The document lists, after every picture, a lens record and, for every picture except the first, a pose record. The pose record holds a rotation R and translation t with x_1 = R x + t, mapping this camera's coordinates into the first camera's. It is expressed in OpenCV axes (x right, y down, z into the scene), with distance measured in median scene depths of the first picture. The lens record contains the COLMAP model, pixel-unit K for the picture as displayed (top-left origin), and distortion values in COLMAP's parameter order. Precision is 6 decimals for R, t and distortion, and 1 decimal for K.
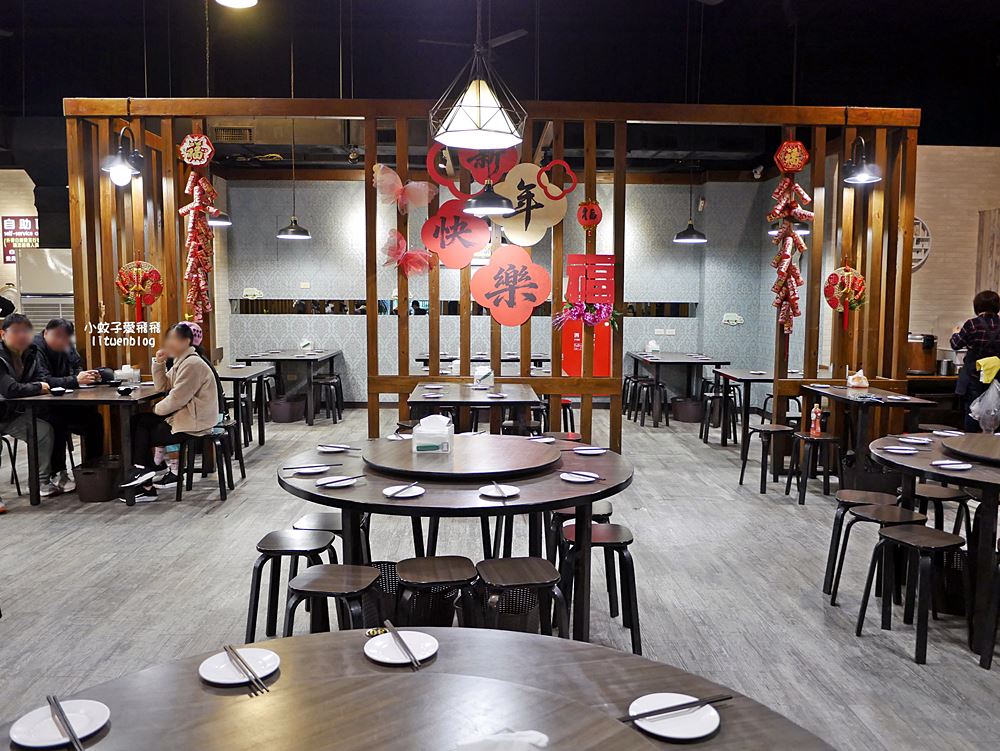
lens RADIAL K [[832.8, 0, 499.9], [0, 832.8, 373.9], [0, 0, 1]] dist [-0.015115, -0.003288]
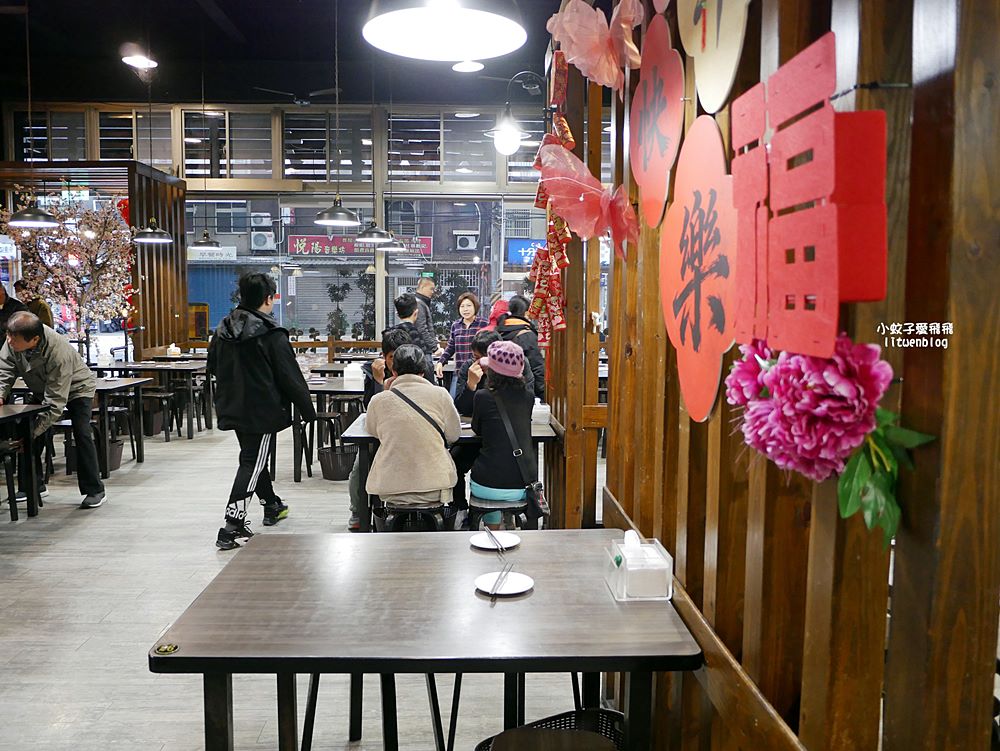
lens RADIAL K [[832.8, 0, 498.8], [0, 832.8, 373.9], [0, 0, 1]] dist [-0.015115, -0.003288]
pose [[-0.003109, 0.080843, -0.996722, 0.279596], [-0.098135, 0.991891, 0.080757, -0.088283], [0.995168, 0.098064, 0.004850, 0.938940]]
